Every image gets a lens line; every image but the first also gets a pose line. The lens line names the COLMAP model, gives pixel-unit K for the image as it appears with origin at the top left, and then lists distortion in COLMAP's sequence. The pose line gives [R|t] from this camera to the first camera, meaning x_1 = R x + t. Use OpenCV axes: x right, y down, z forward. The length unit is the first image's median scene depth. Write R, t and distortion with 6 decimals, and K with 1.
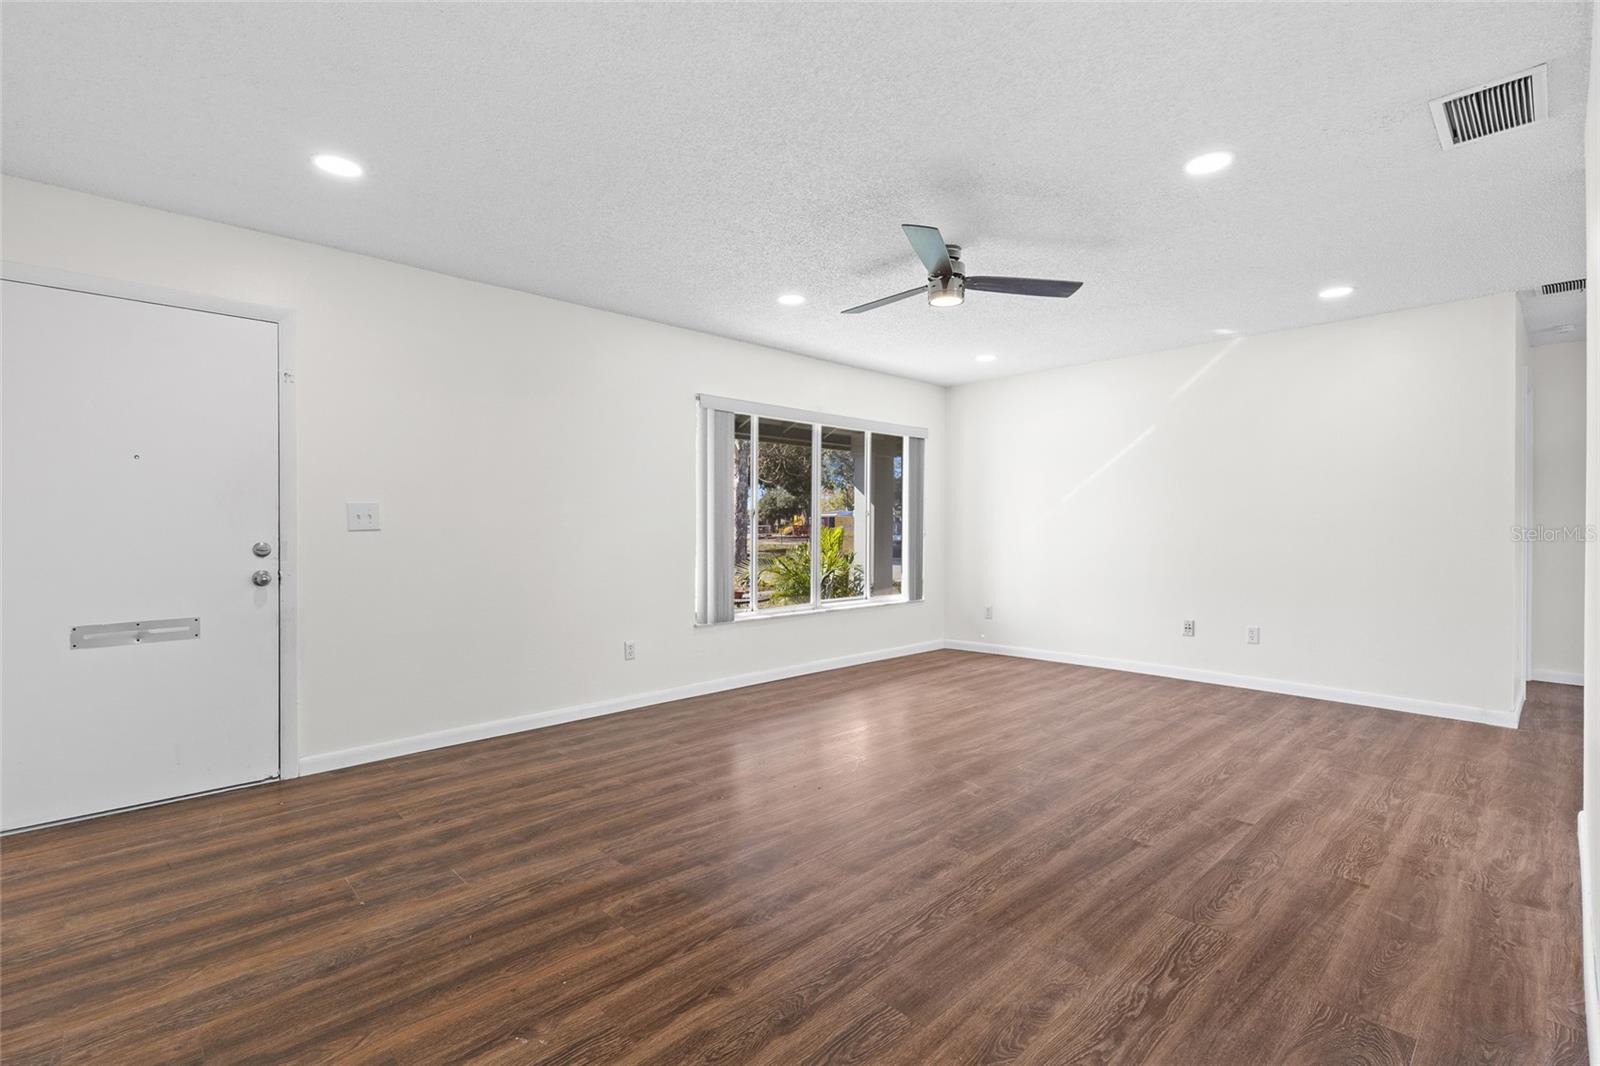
lens RADIAL K [[720.8, 0, 800.1], [0, 720.8, 527.7], [0, 0, 1]] dist [0.002512, -0.000103]
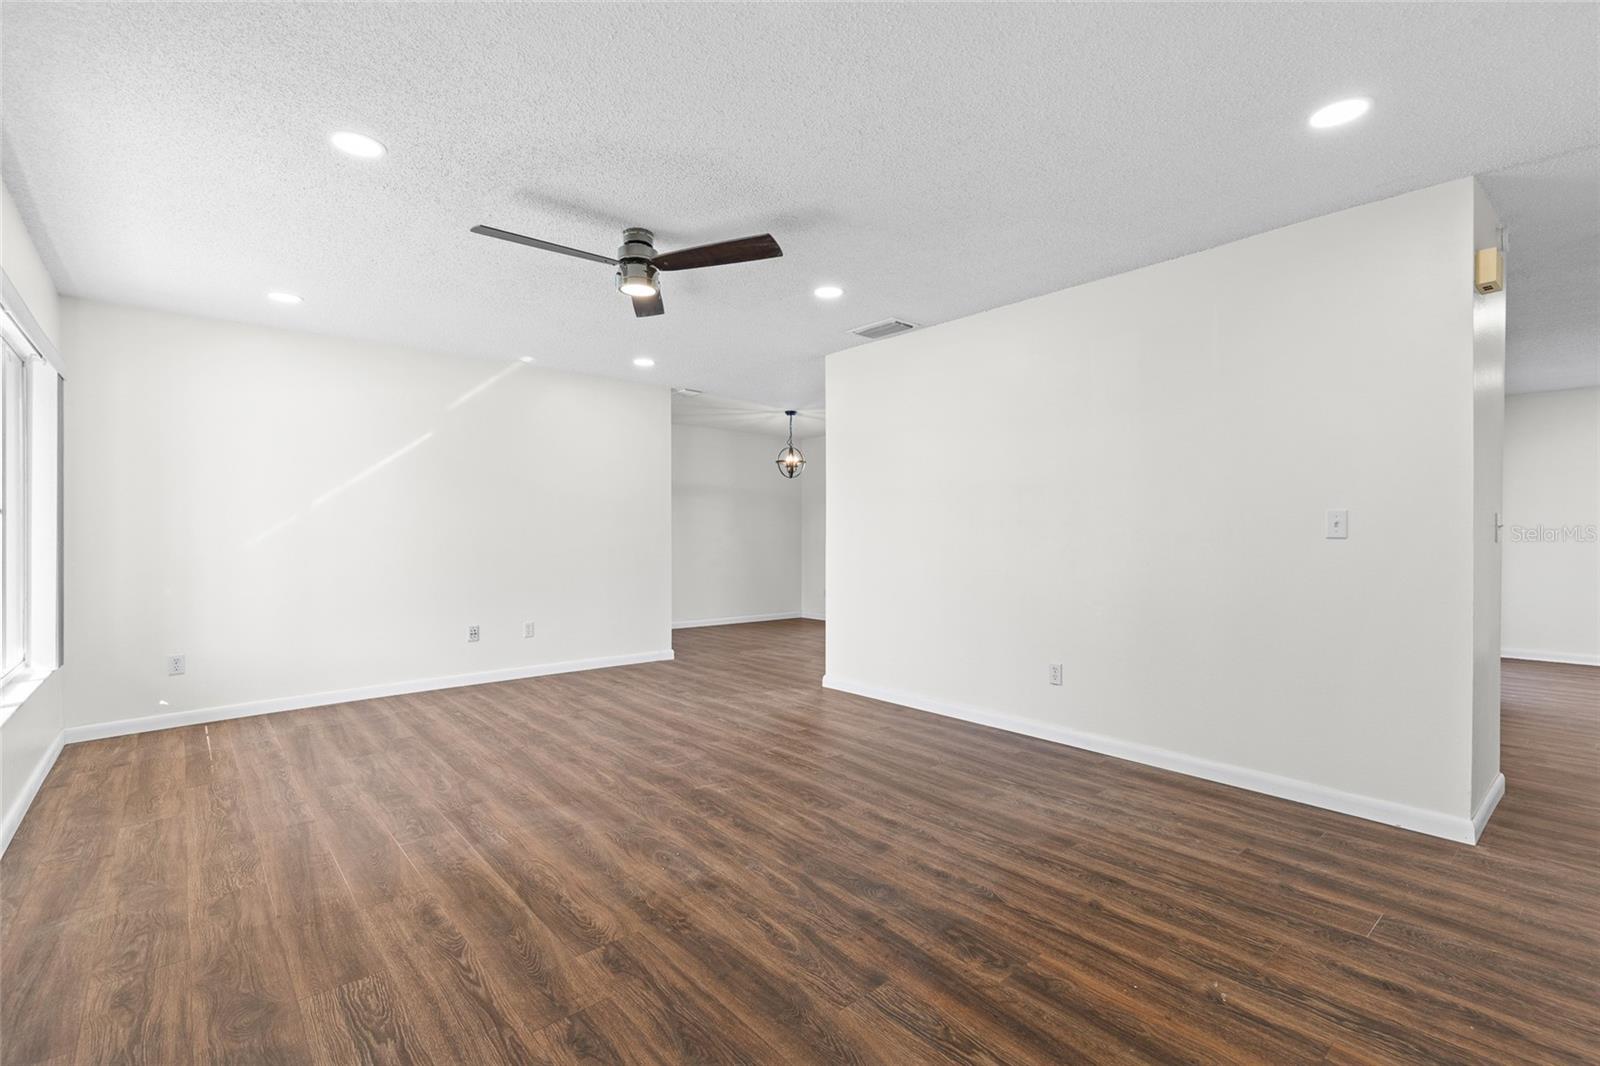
lens RADIAL K [[734.3, 0, 801.2], [0, 734.3, 524.8], [0, 0, 1]] dist [0.002855, 0.000133]
pose [[0.041460, 0.010842, 0.999081, -1.019600], [0.004244, 0.999930, -0.011027, -0.000711], [-0.999131, 0.004697, 0.041411, 1.054156]]
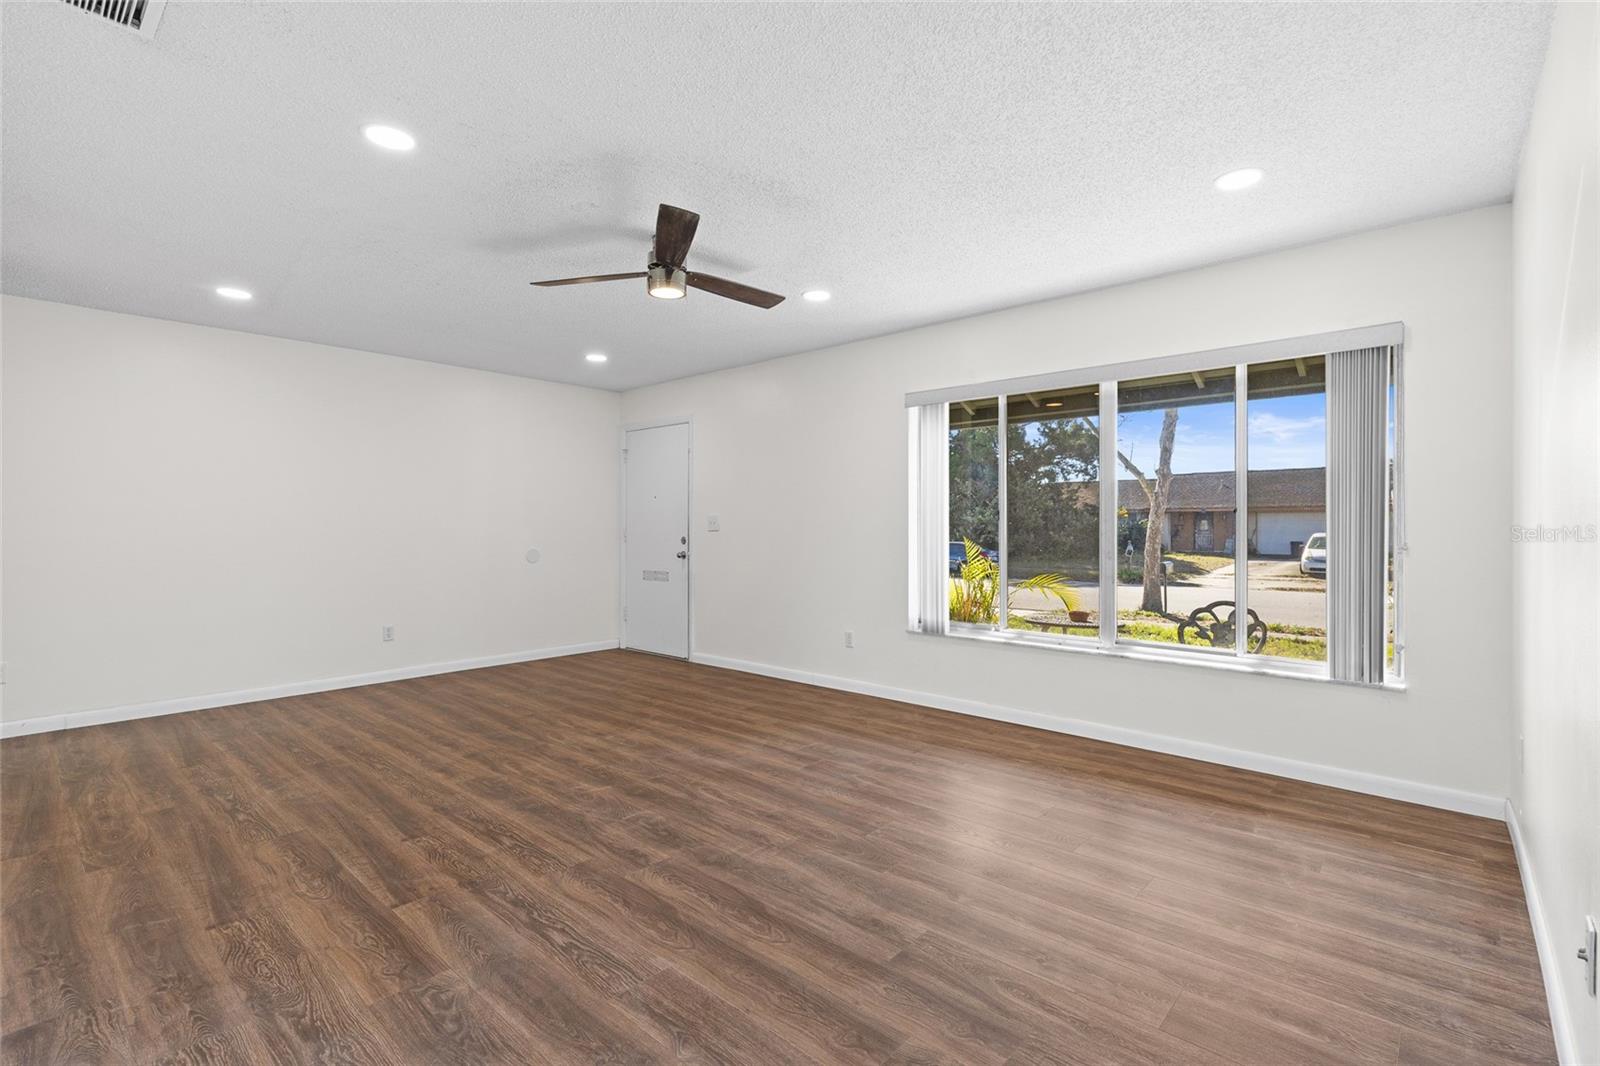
lens RADIAL K [[720.8, 0, 800.1], [0, 720.8, 527.7], [0, 0, 1]] dist [0.002512, -0.000103]
pose [[0.087596, 0.001328, -0.996155, 1.609969], [-0.003575, 0.999993, 0.001018, -0.007221], [0.996150, 0.003472, 0.087601, 1.524260]]
